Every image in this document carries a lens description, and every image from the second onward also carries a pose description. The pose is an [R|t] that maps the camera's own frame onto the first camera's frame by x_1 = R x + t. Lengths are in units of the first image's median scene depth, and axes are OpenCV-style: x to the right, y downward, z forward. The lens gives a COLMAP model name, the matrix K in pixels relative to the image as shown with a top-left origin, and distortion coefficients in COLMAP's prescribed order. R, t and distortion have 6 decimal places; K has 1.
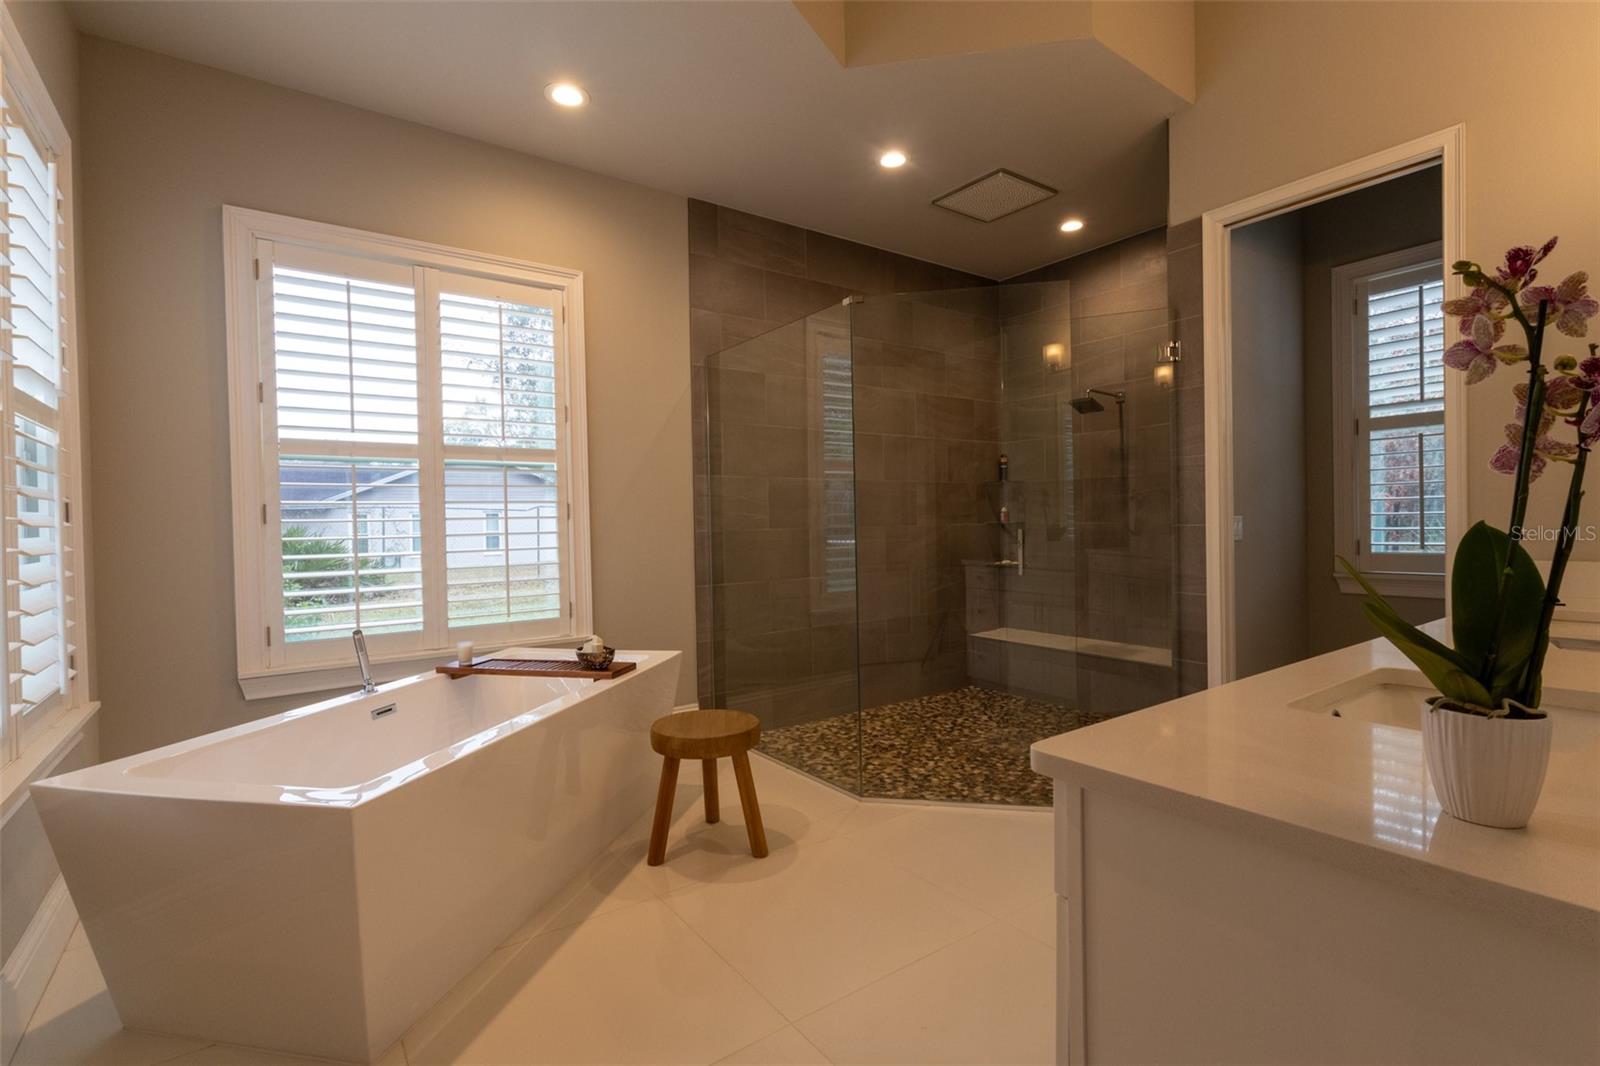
lens RADIAL K [[738.1, 0, 794.7], [0, 738.1, 532.8], [0, 0, 1]] dist [-0.003682, -0.000434]
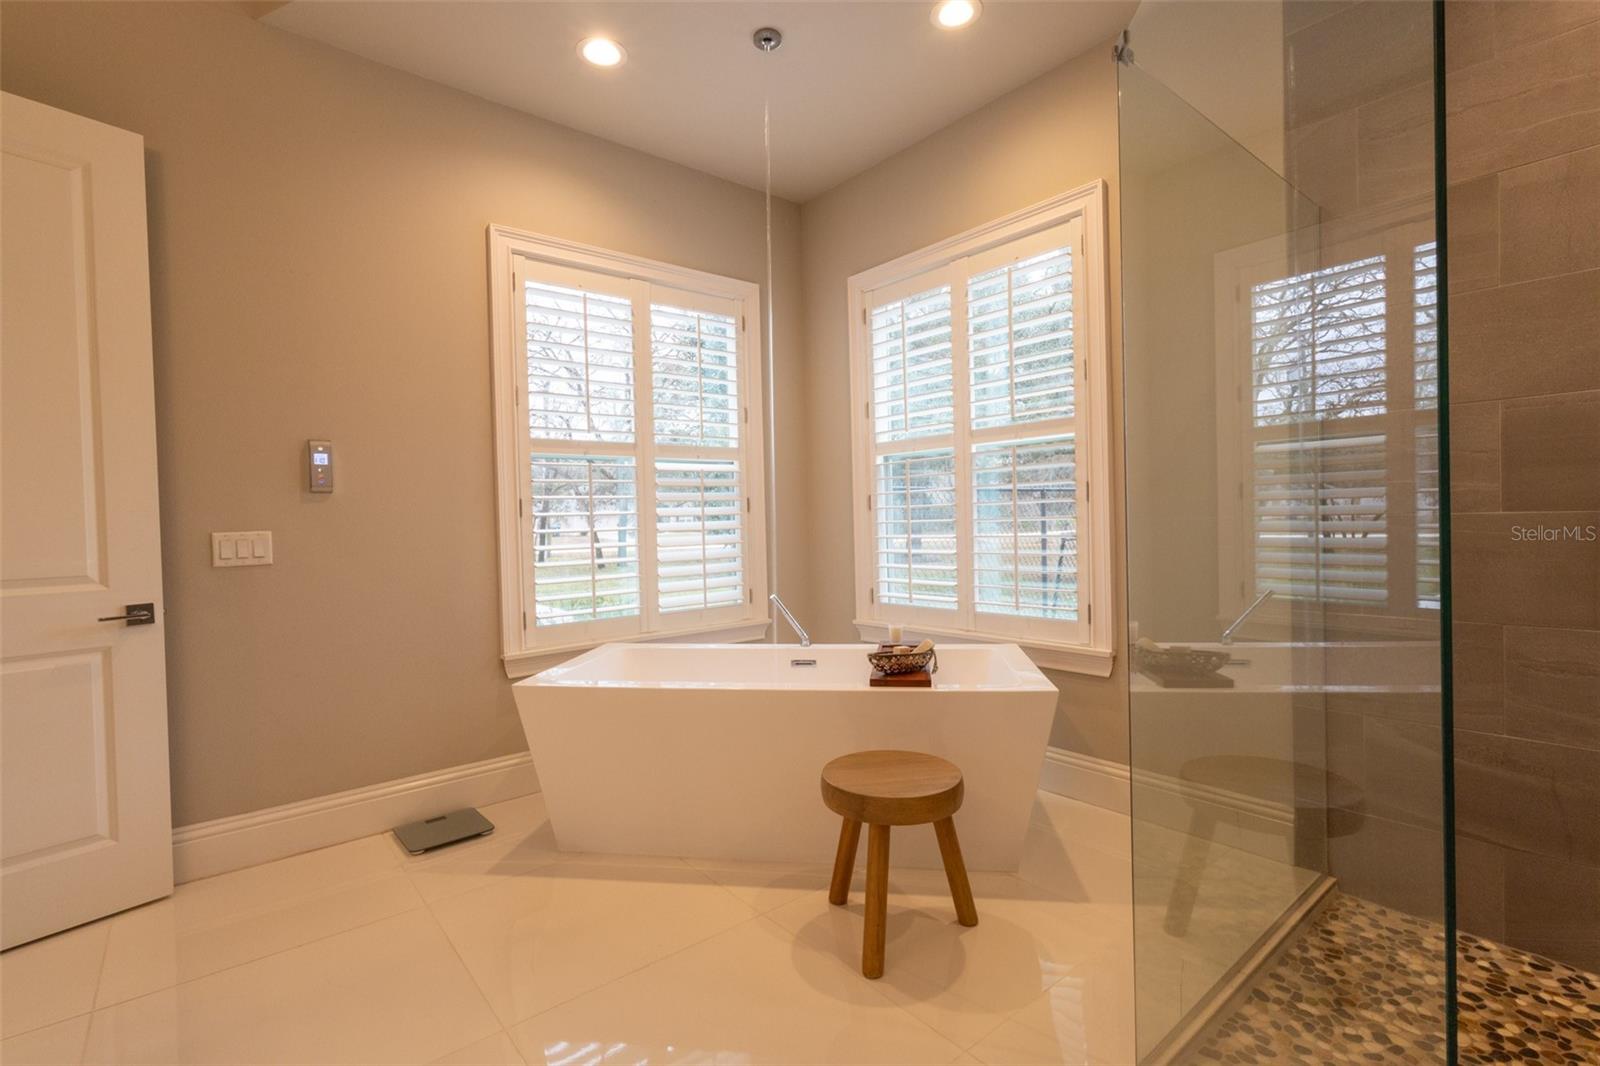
lens RADIAL K [[738.1, 0, 794.5], [0, 738.1, 528.3], [0, 0, 1]] dist [-0.003682, -0.000434]
pose [[0.061864, 0.027080, -0.997717, 0.586644], [0.009596, 0.999570, 0.027725, -0.017196], [0.998038, -0.011289, 0.061577, 0.788337]]
